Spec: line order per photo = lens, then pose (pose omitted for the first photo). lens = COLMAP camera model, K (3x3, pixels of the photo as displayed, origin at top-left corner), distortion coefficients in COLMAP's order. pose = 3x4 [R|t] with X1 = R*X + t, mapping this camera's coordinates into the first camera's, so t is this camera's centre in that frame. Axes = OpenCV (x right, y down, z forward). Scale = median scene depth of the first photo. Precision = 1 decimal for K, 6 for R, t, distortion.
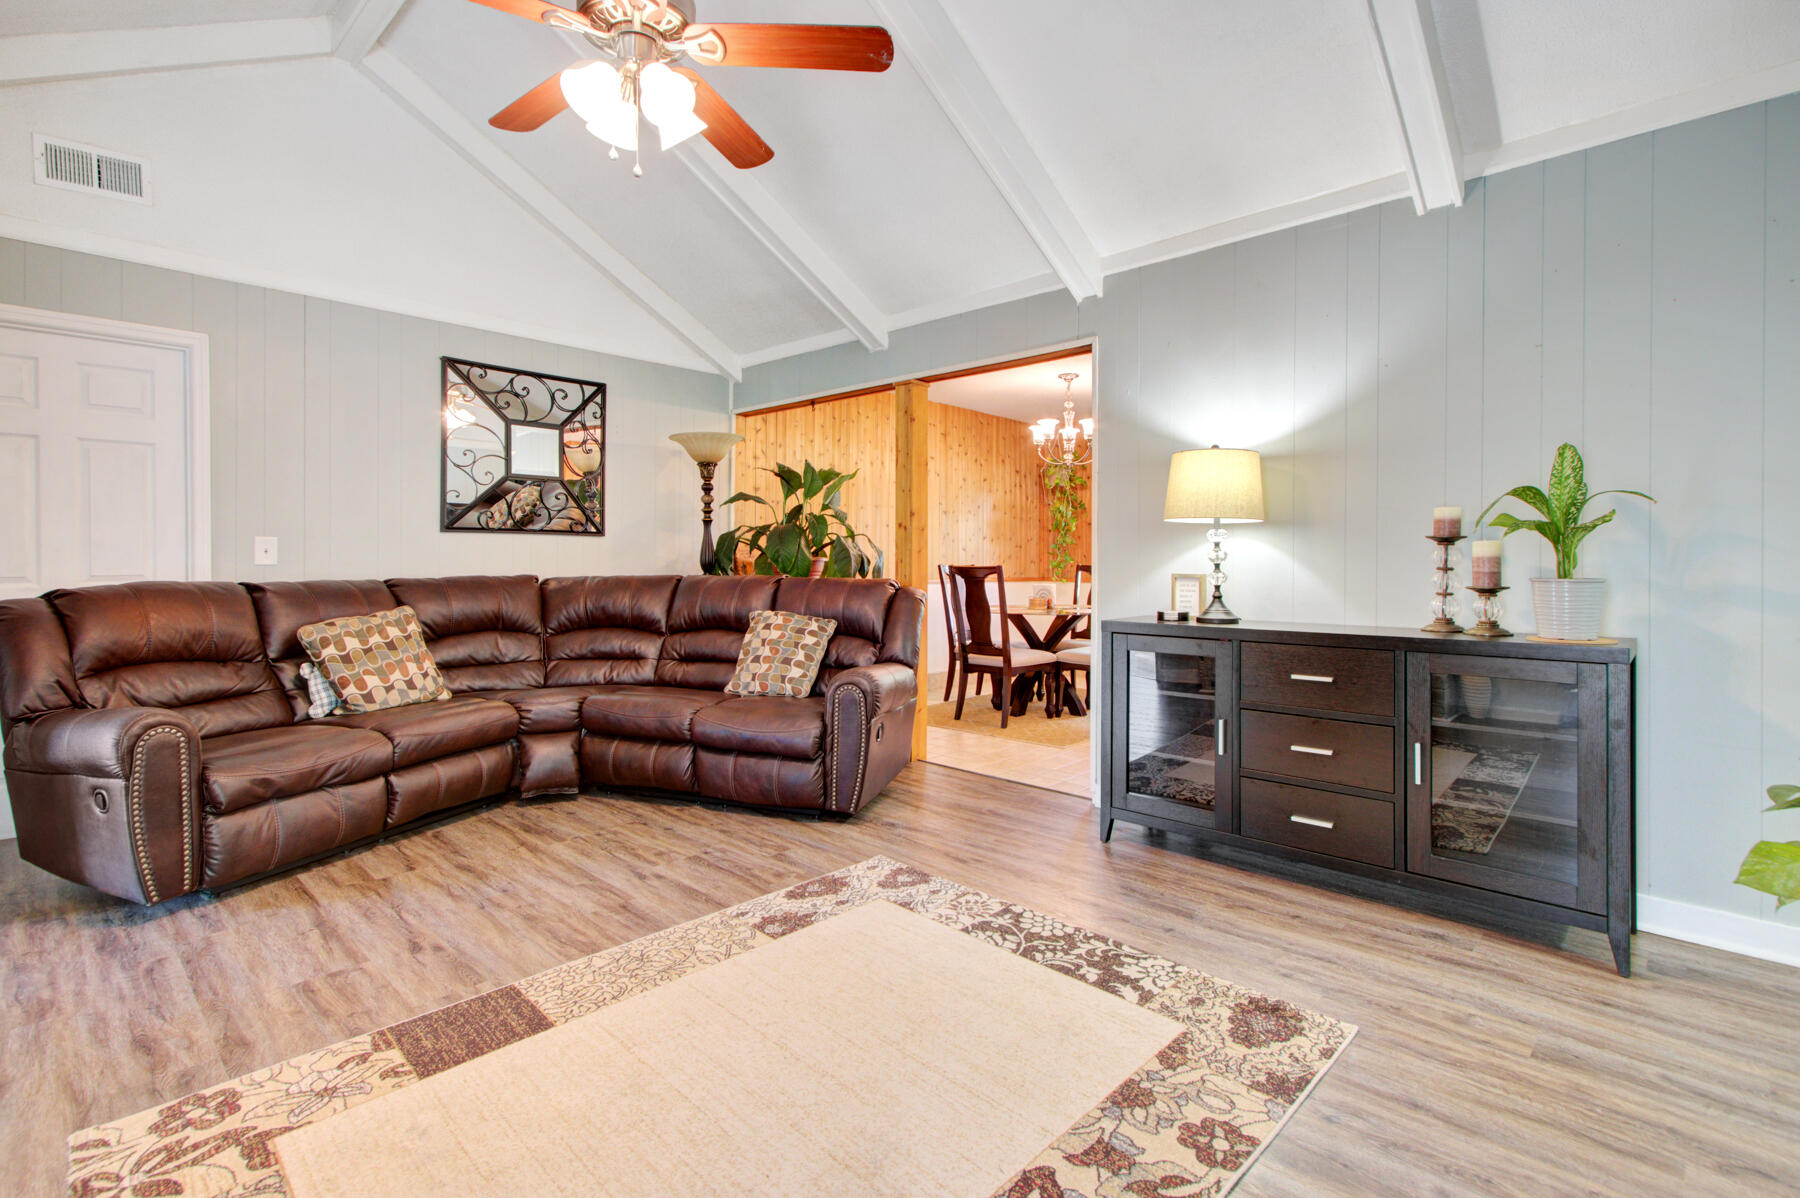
lens RADIAL K [[817.0, 0, 918.3], [0, 817.0, 568.2], [0, 0, 1]] dist [0.009111, 0.000651]
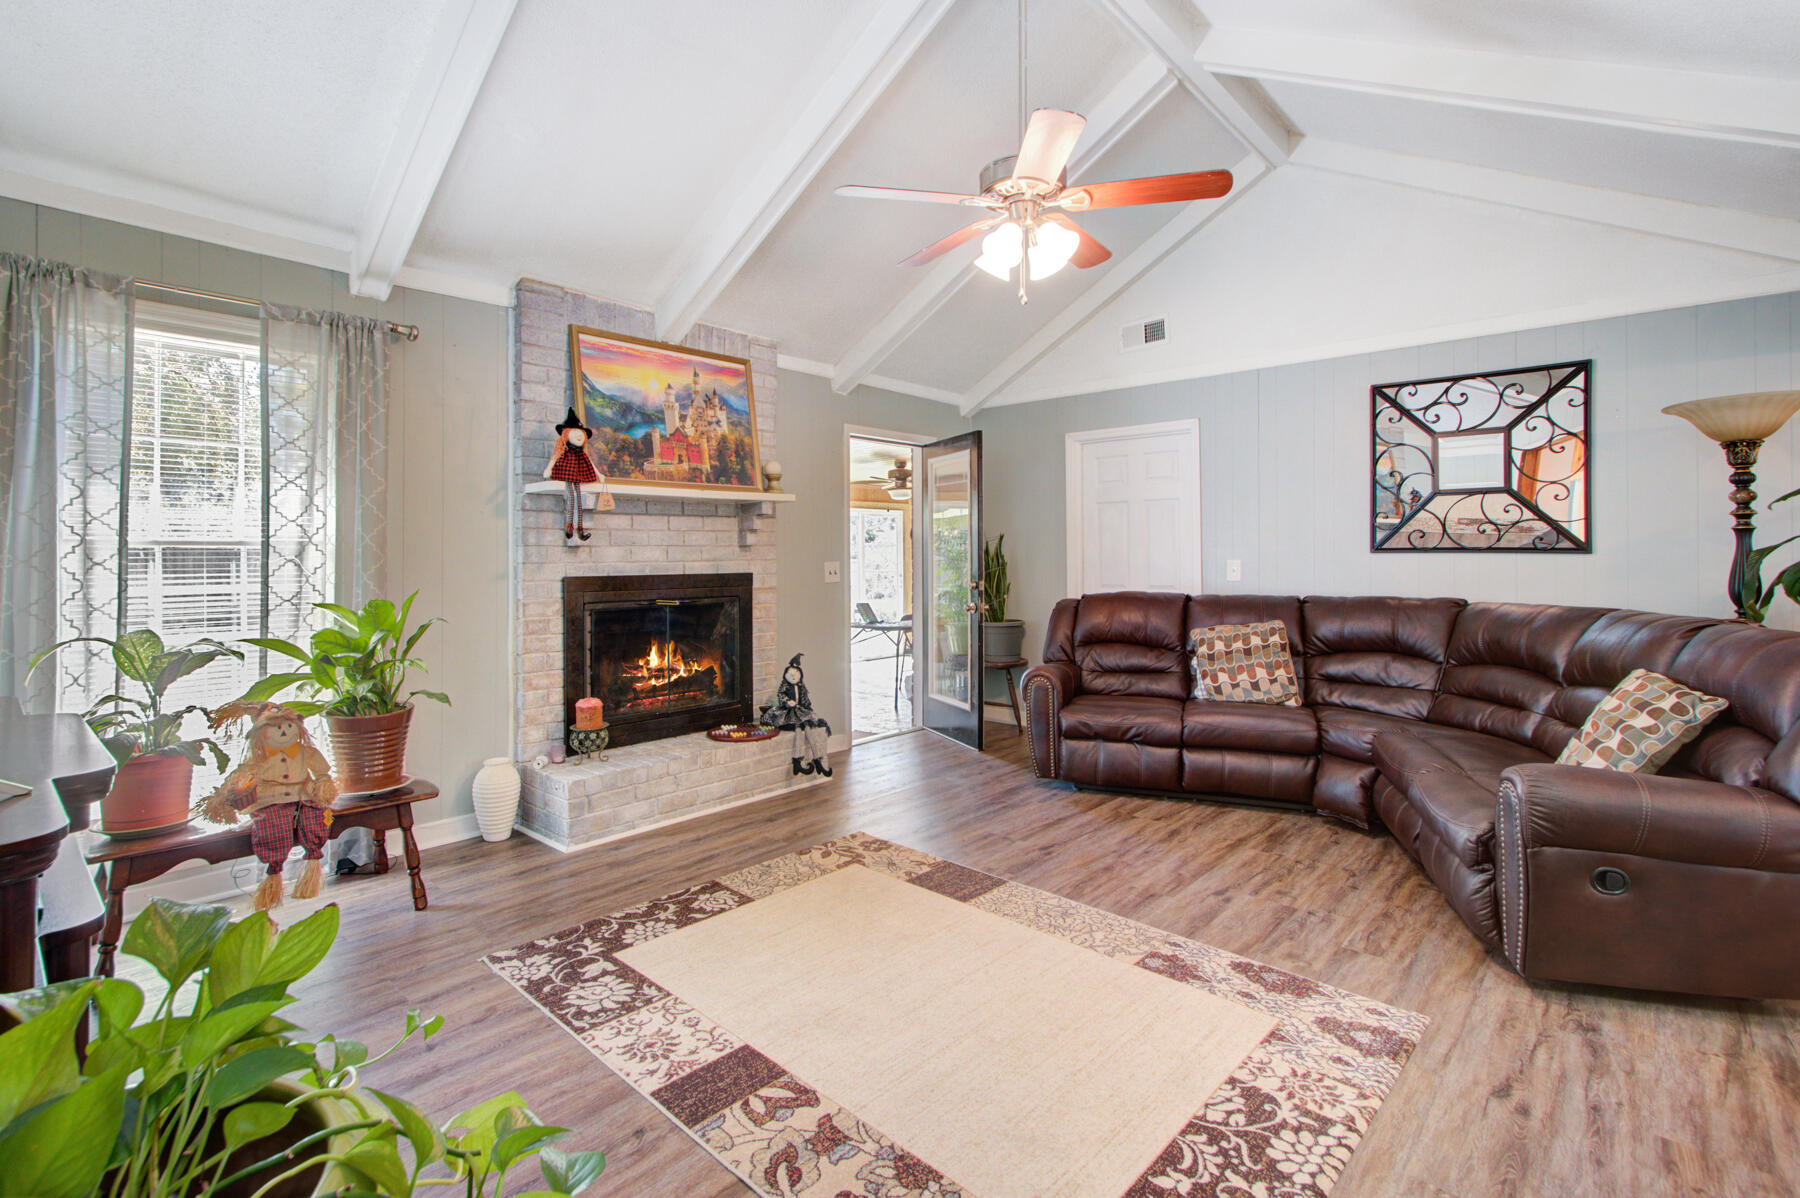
lens RADIAL K [[817.0, 0, 873.8], [0, 817.0, 565.7], [0, 0, 1]] dist [0.009111, 0.000651]
pose [[0.030674, 0.010831, -0.999471, 0.676977], [-0.012132, 0.999872, 0.010463, -0.048079], [0.999456, 0.011805, 0.030801, 0.504278]]
